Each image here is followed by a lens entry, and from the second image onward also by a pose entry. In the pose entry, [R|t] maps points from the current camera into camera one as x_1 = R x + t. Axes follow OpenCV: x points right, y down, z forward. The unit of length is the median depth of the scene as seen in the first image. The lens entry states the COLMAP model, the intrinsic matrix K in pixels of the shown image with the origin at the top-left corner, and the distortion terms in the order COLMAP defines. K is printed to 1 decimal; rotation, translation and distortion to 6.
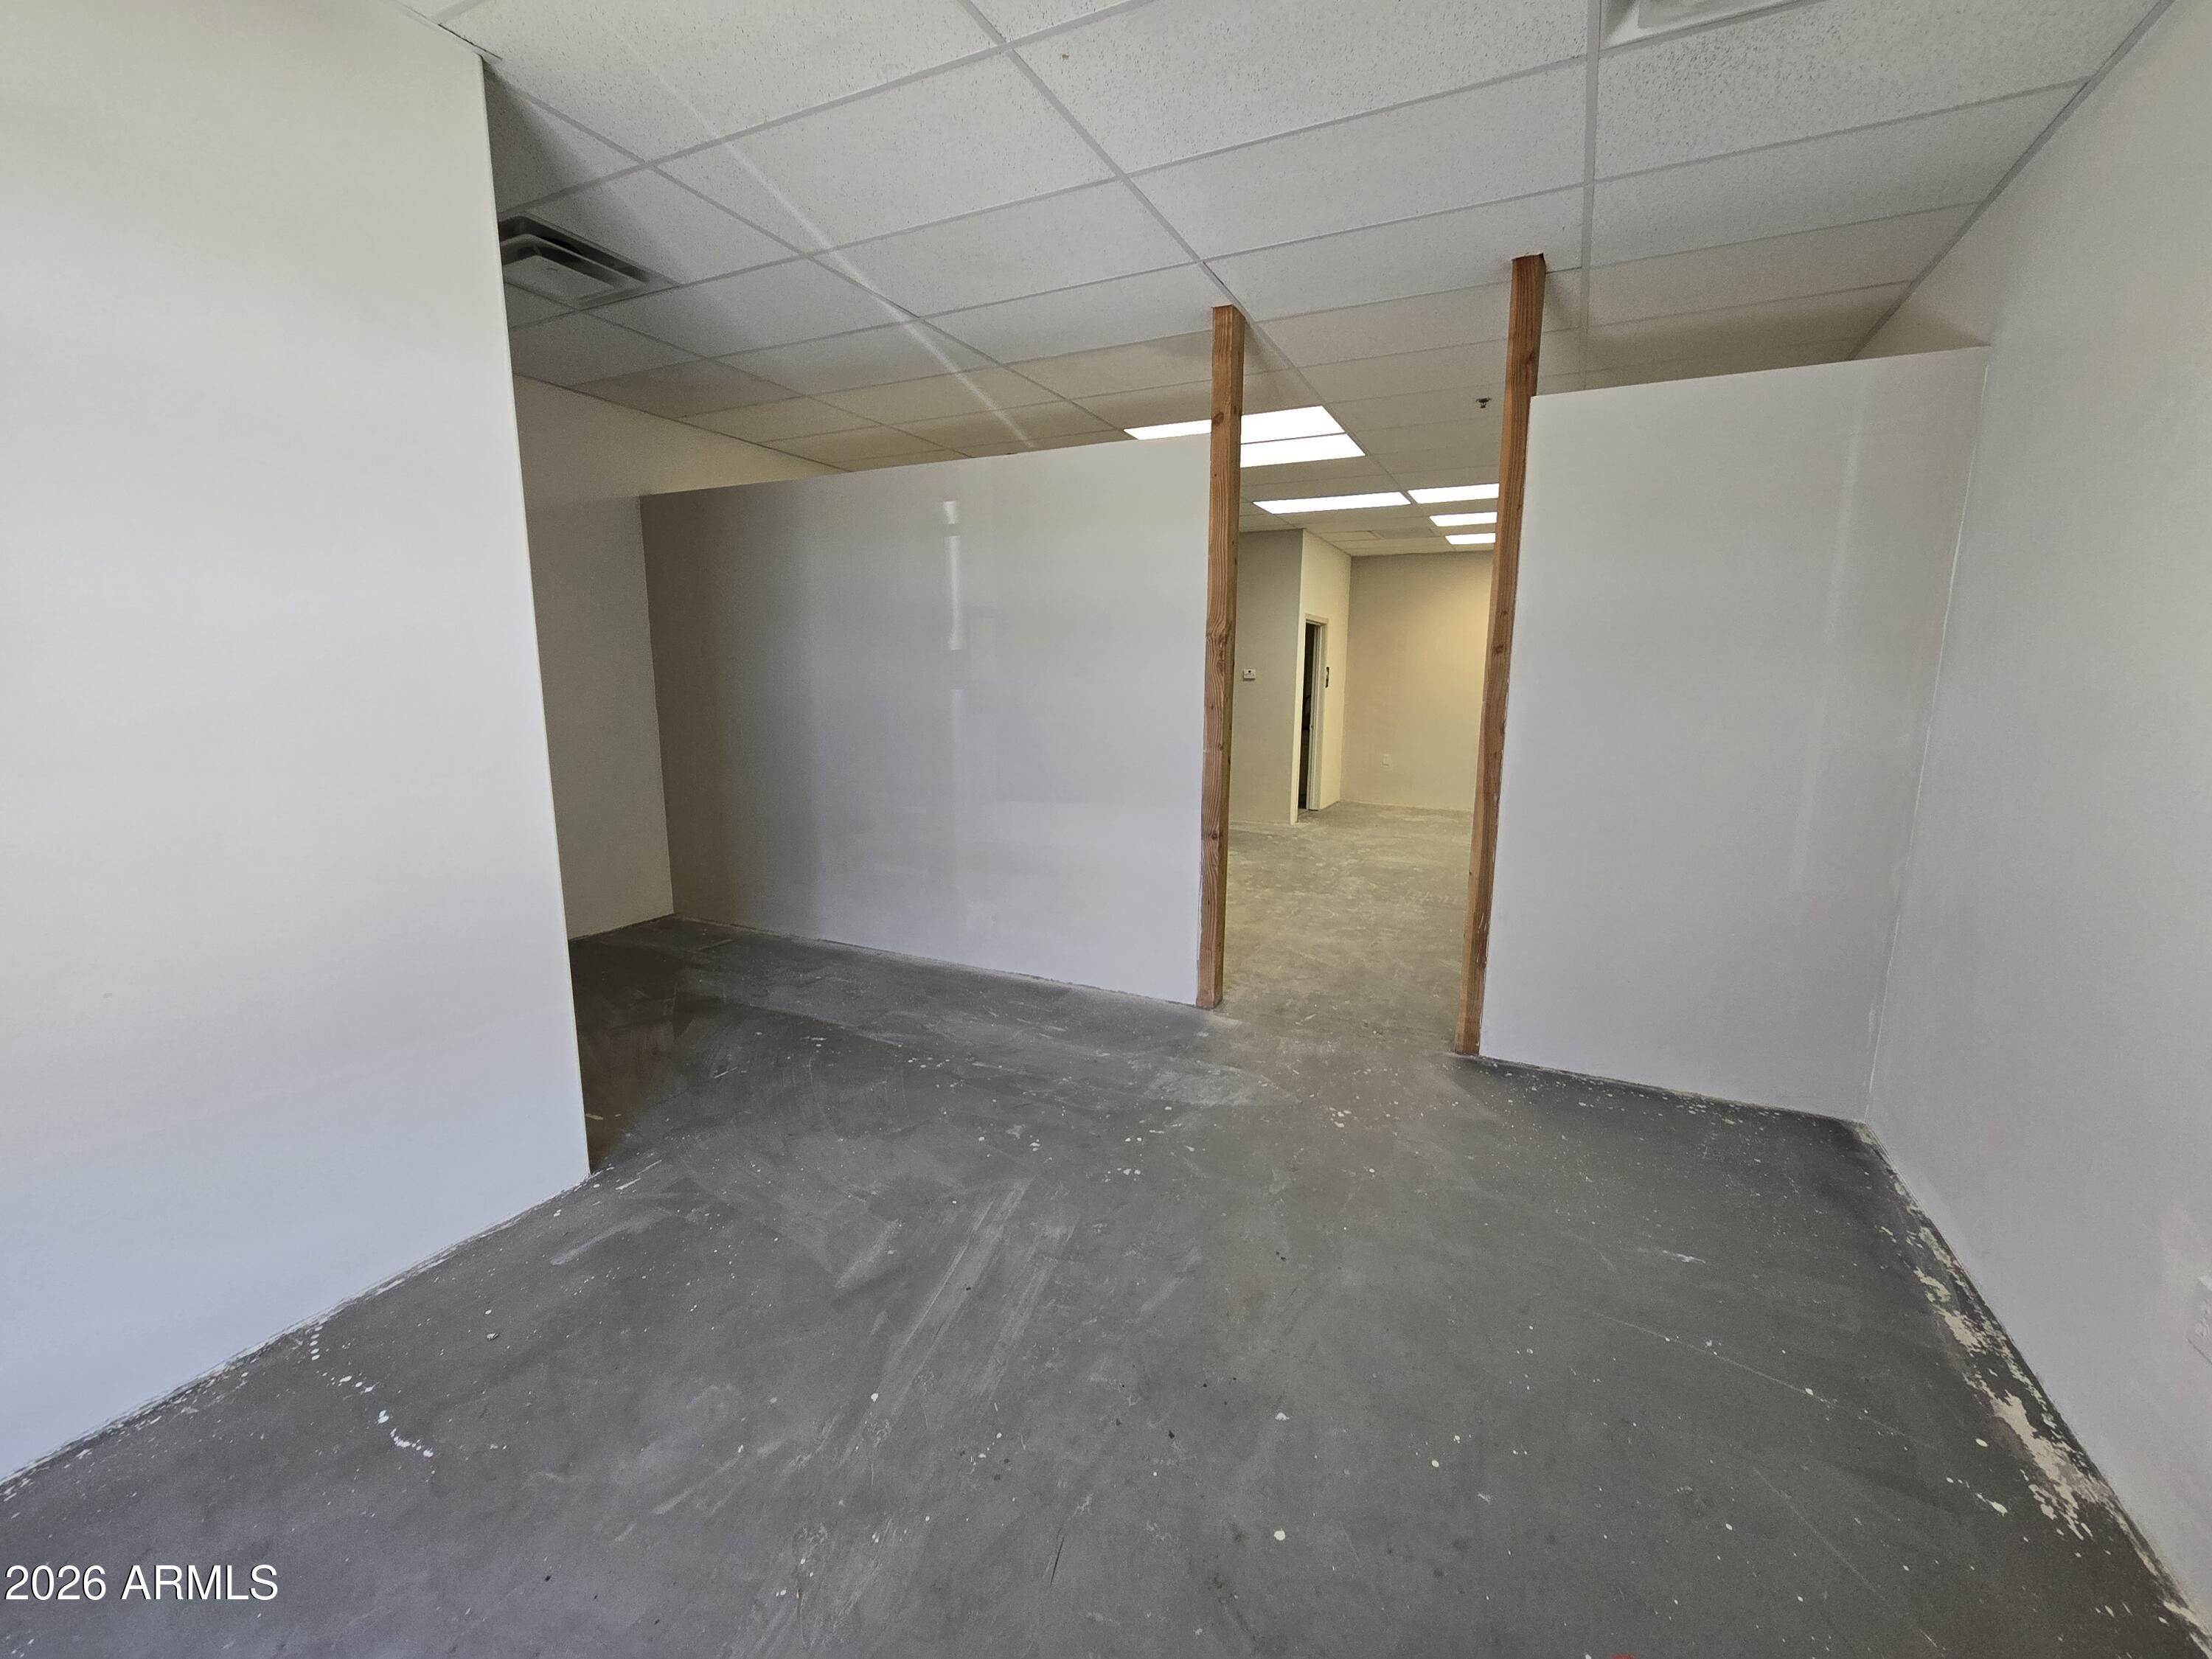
lens RADIAL K [[912.4, 0, 1107.4], [0, 912.4, 836.8], [0, 0, 1]] dist [-0.003812, -0.001605]
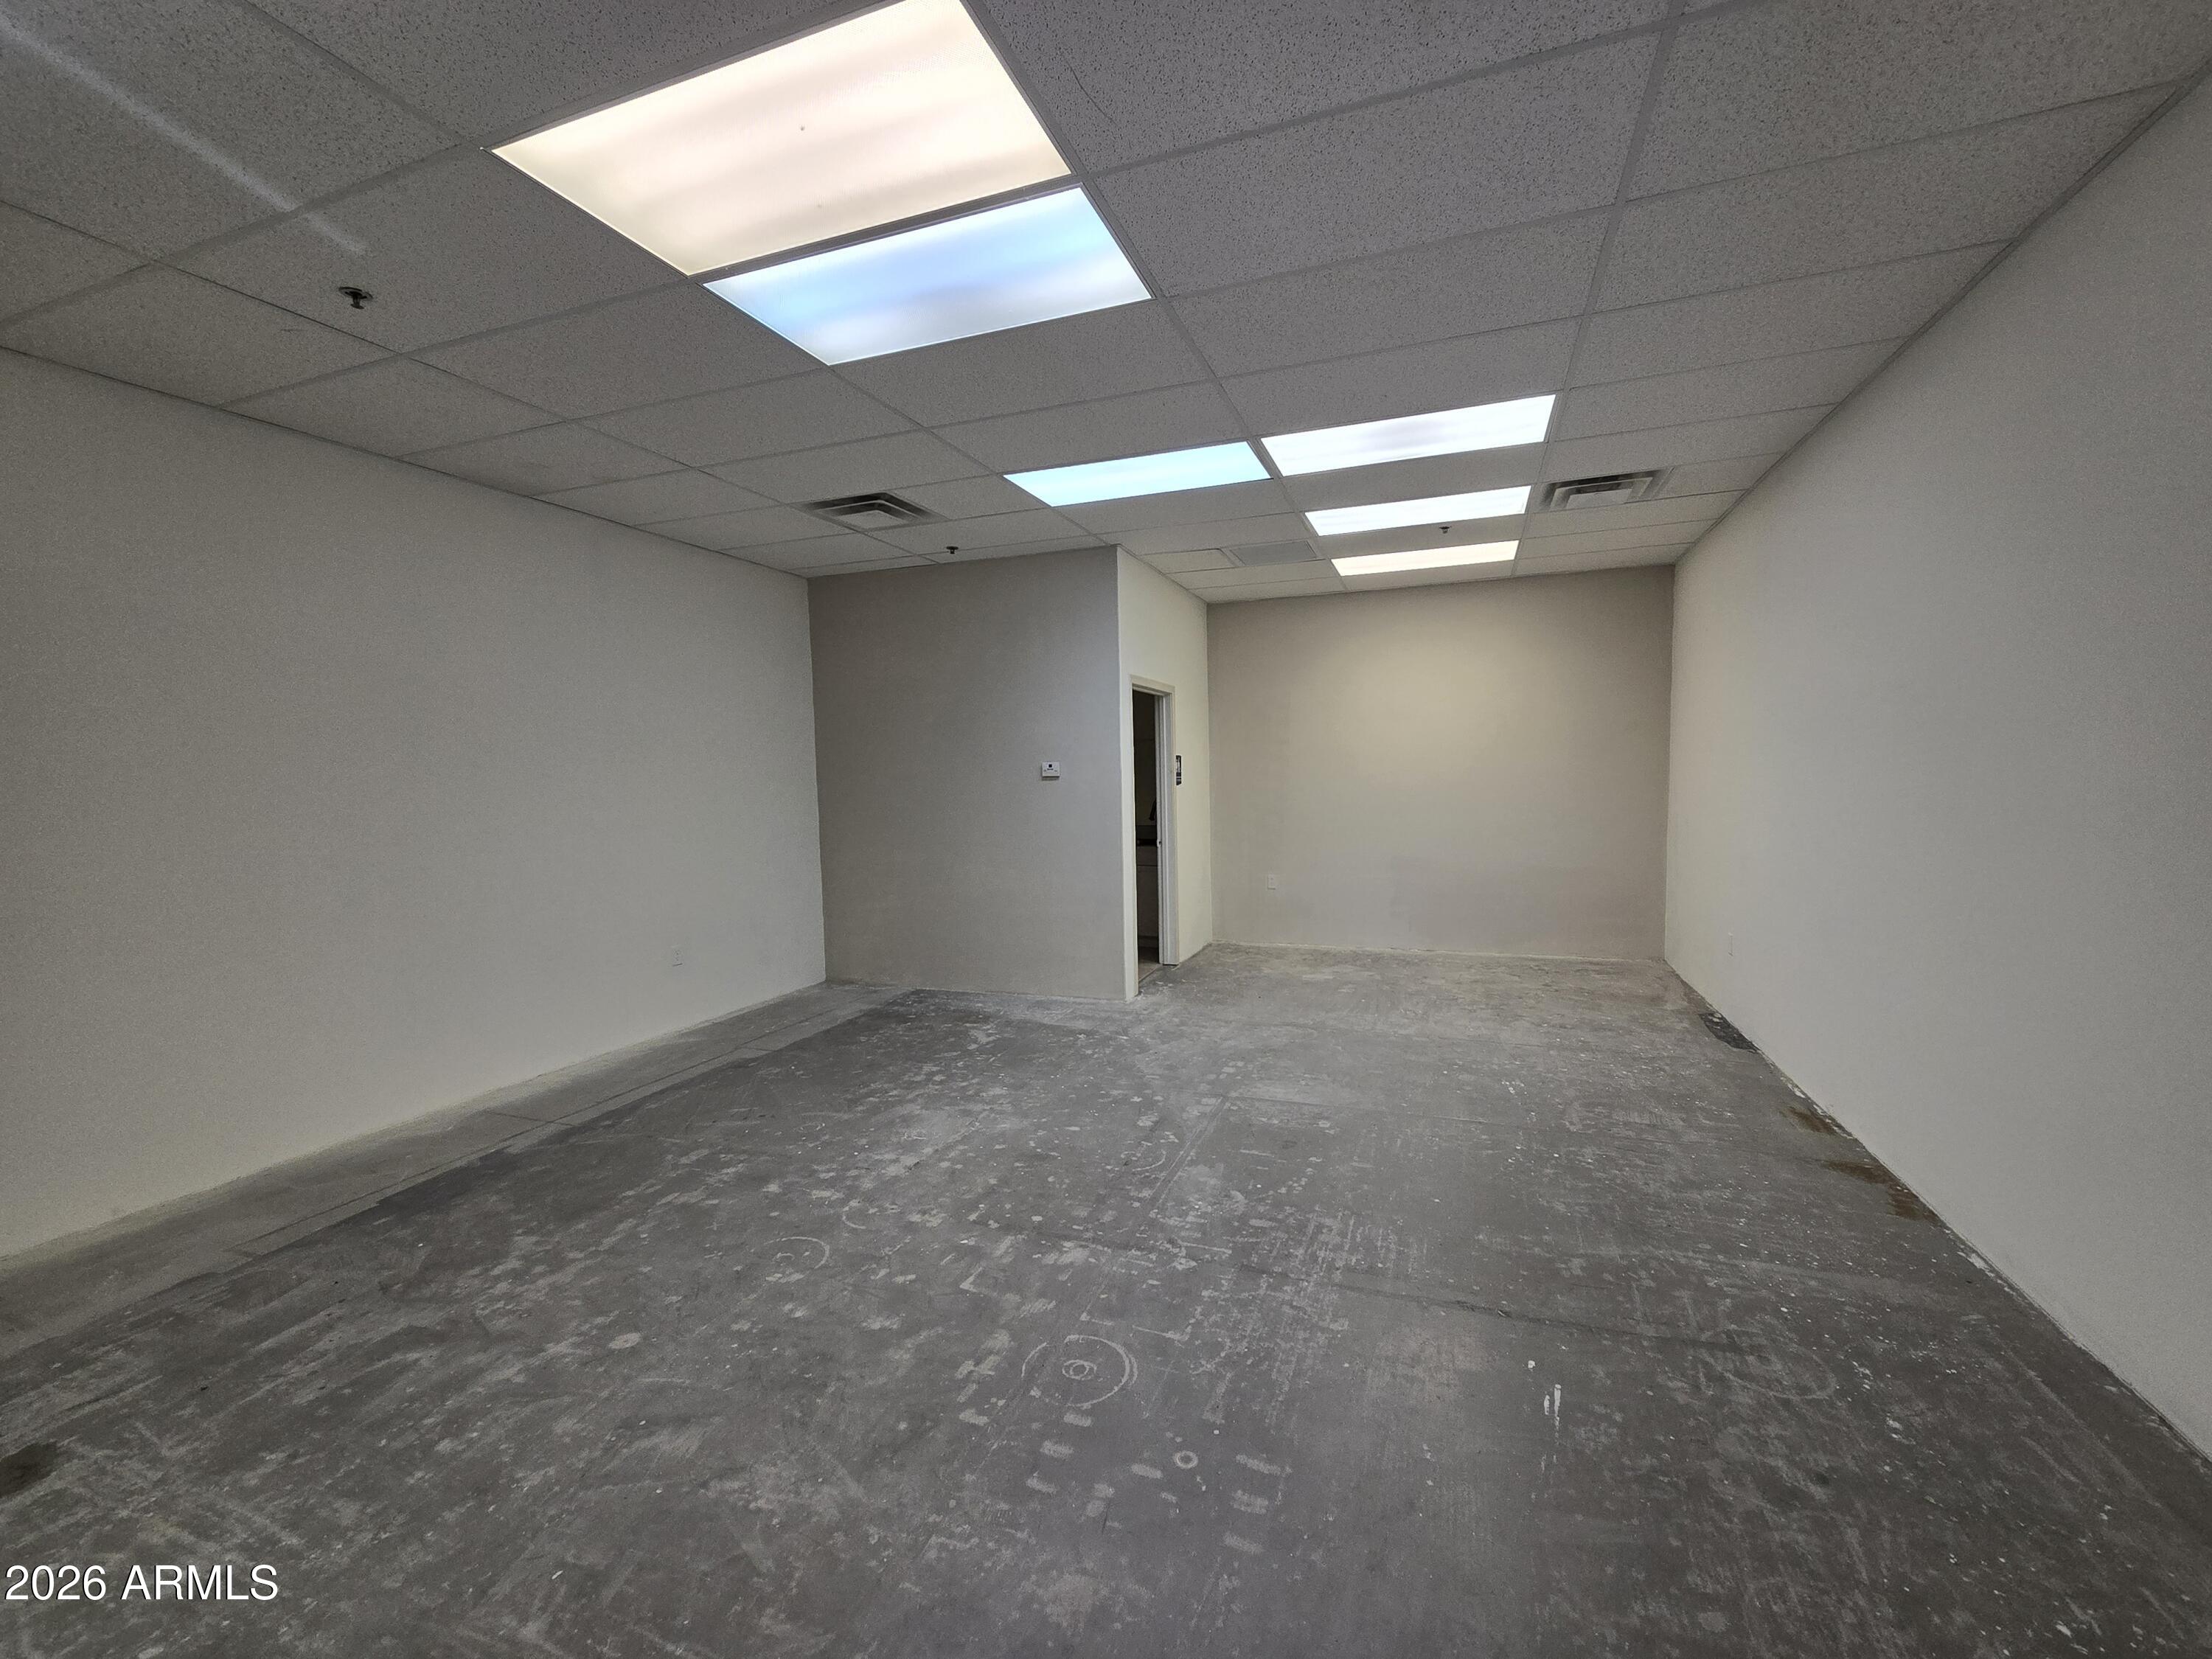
lens RADIAL K [[912.4, 0, 1102.6], [0, 912.4, 830.5], [0, 0, 1]] dist [-0.003812, -0.001605]
pose [[0.994938, -0.036953, 0.093452, 0.317759], [0.046740, 0.993394, -0.104800, -0.161864], [-0.088962, 0.108637, 0.990093, 0.885758]]
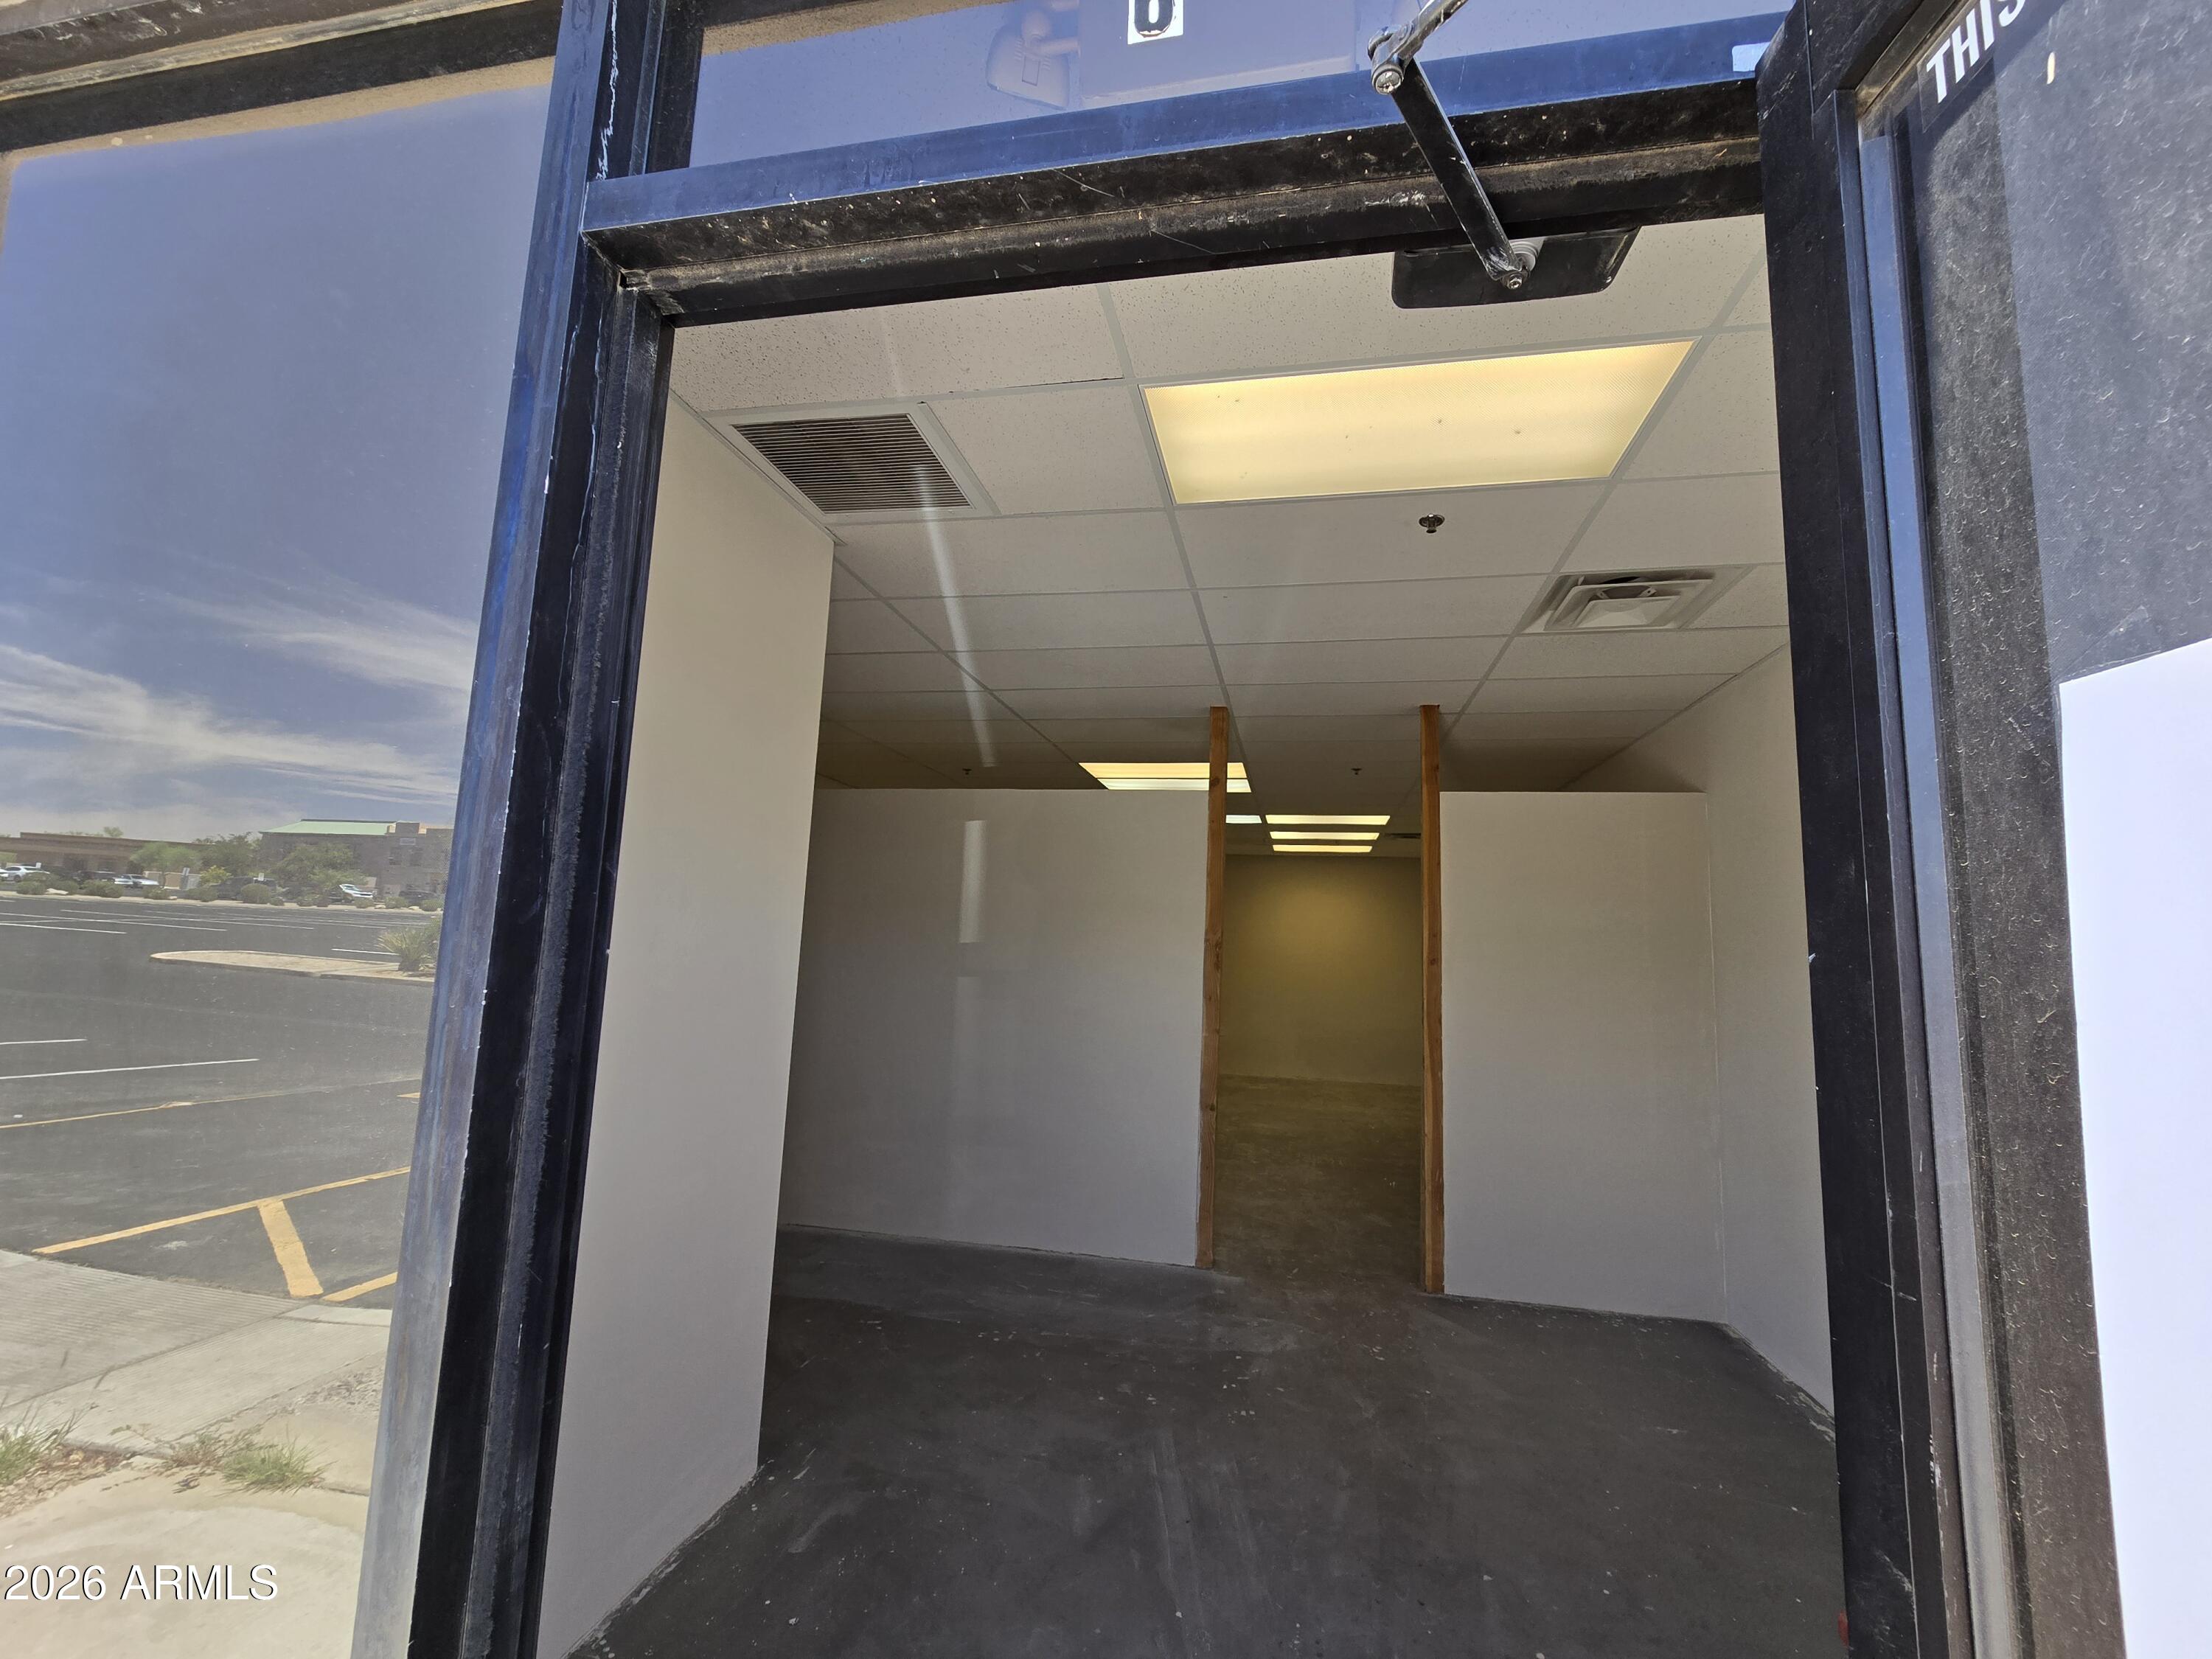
lens RADIAL K [[912.4, 0, 1109.7], [0, 912.4, 833.9], [0, 0, 1]] dist [-0.003812, -0.001605]
pose [[0.966583, 0.057057, 0.249923, -0.340915], [0.016516, 0.959031, -0.282819, -0.010672], [-0.255820, 0.277496, 0.926041, -0.169001]]
